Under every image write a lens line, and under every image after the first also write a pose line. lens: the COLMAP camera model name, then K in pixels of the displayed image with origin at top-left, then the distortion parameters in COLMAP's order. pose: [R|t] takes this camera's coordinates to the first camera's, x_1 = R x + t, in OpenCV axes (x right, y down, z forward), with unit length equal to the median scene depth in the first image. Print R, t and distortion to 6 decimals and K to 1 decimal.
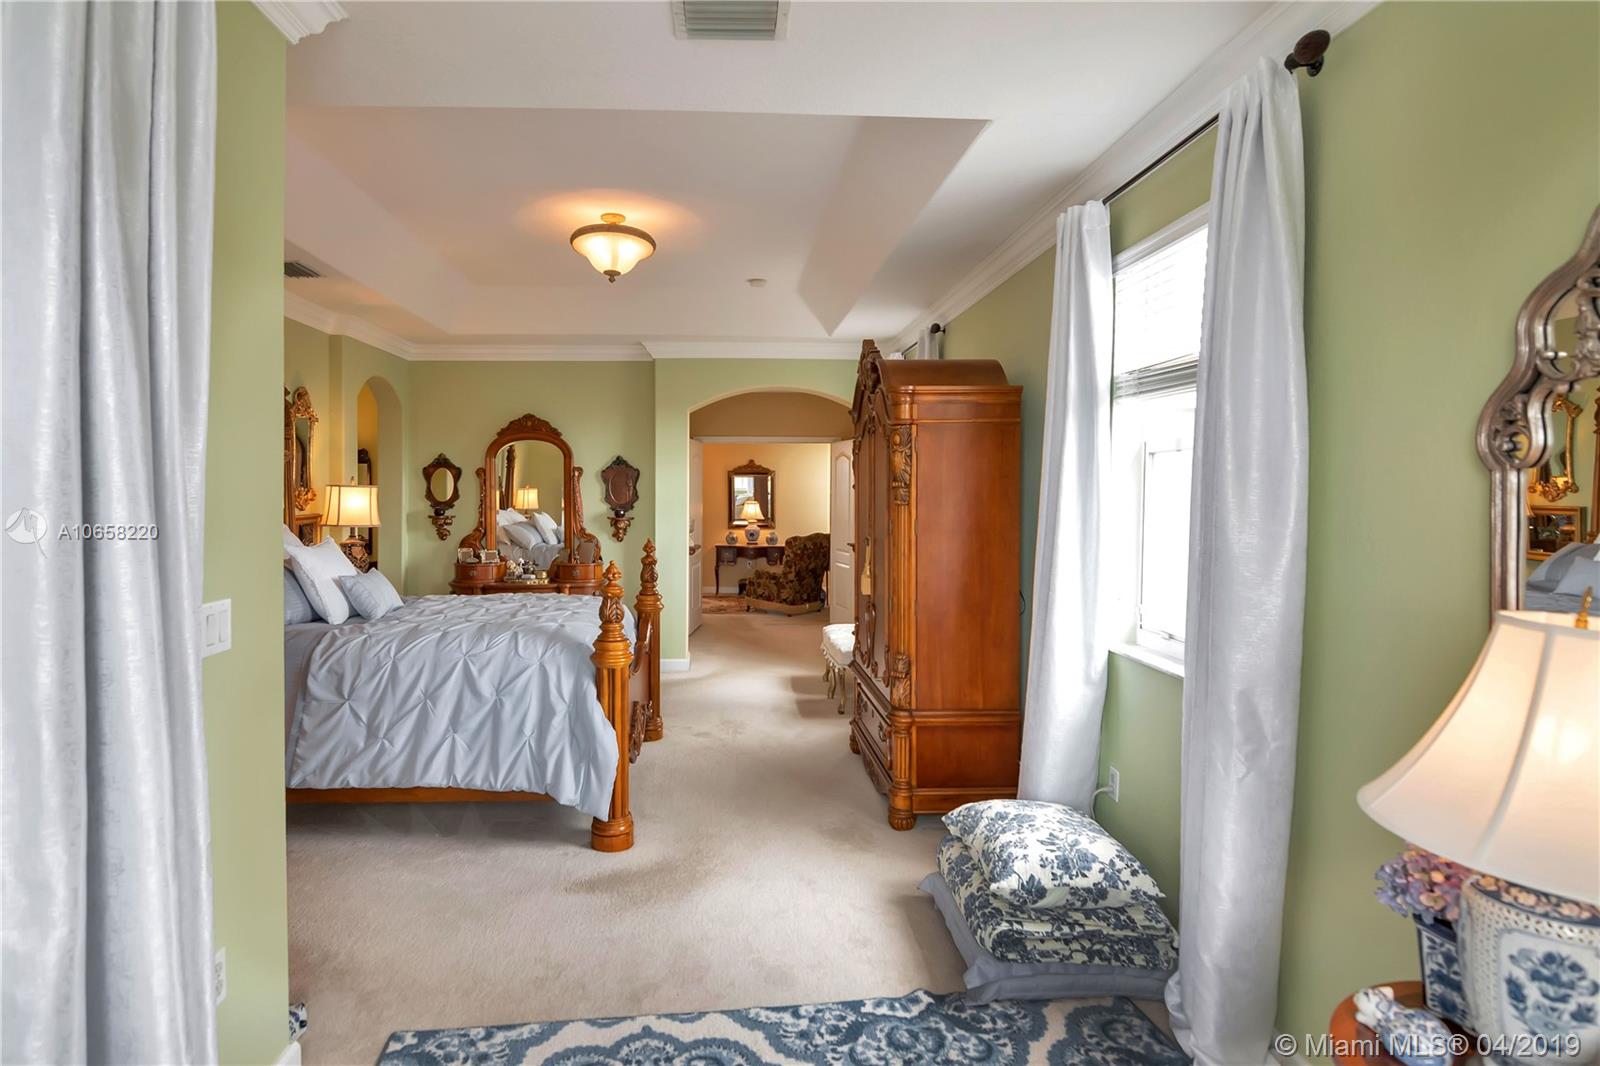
lens RADIAL K [[876.3, 0, 800.0], [0, 876.3, 533.0], [0, 0, 1]] dist [-0.000156, -0.010891]
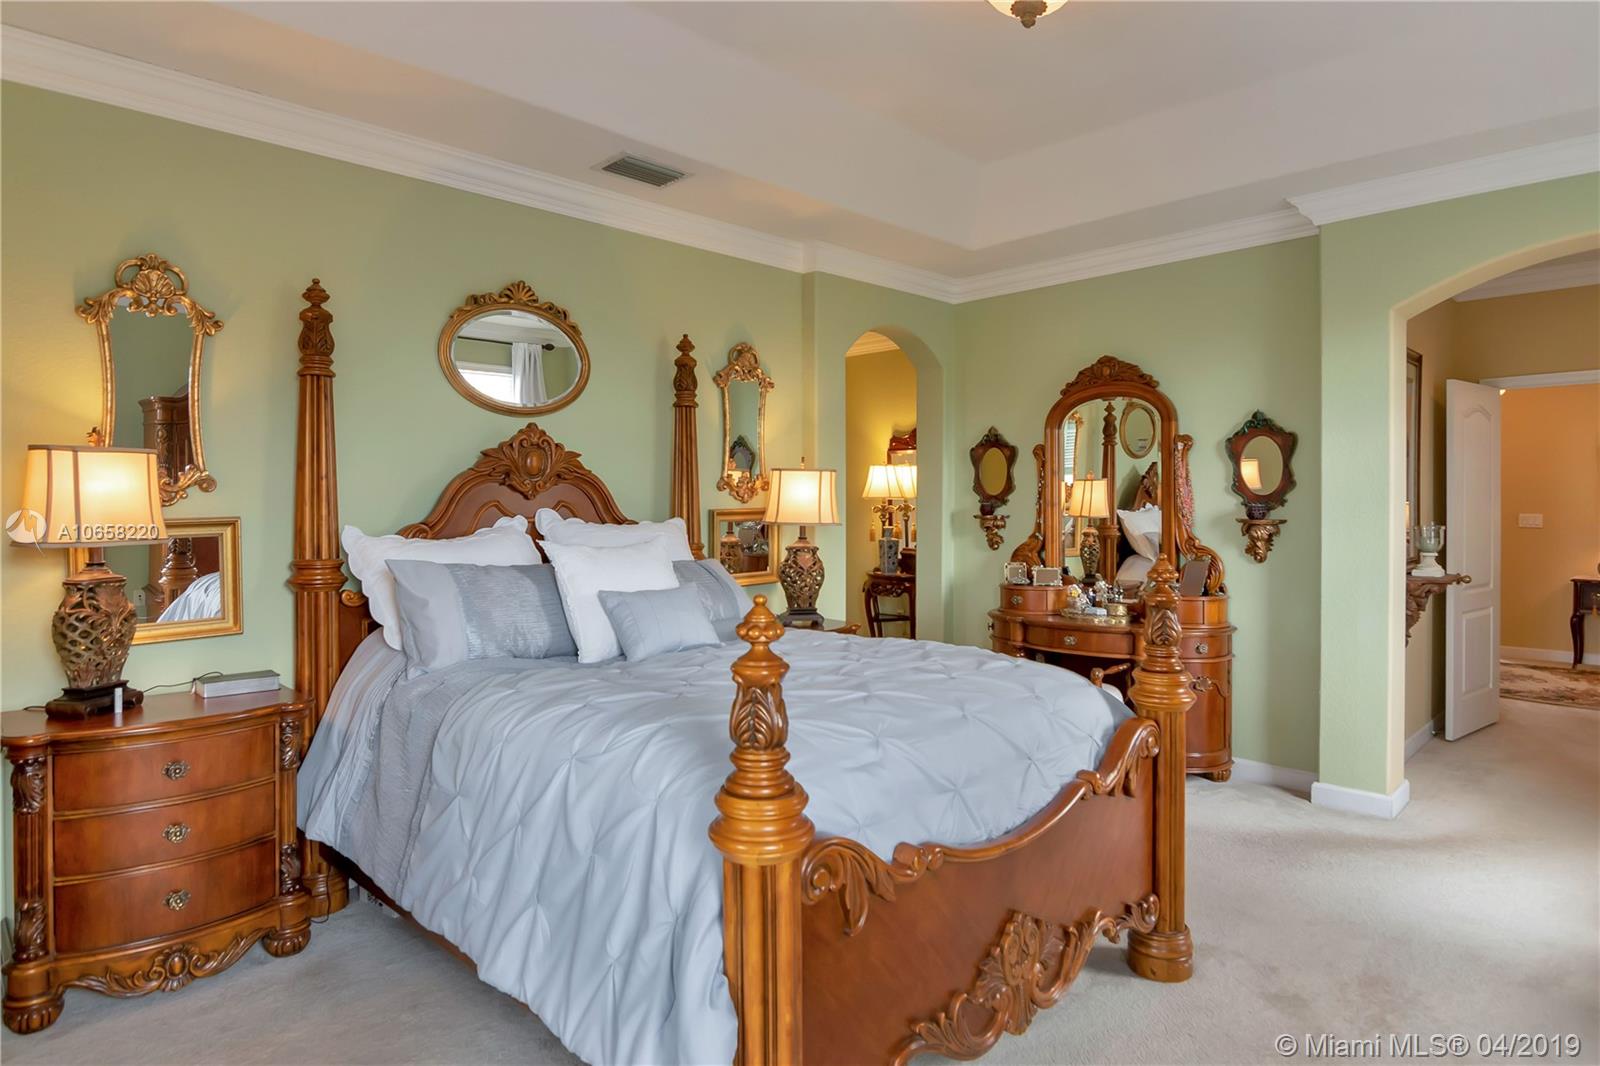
lens RADIAL K [[935.0, 0, 800.0], [0, 935.0, 533.0], [0, 0, 1]] dist [-0.002766, -0.000729]
pose [[0.637387, 0.015563, -0.770387, 0.075948], [-0.027685, 0.999613, -0.002712, 0.000925], [0.770046, 0.023057, 0.637571, 0.397501]]
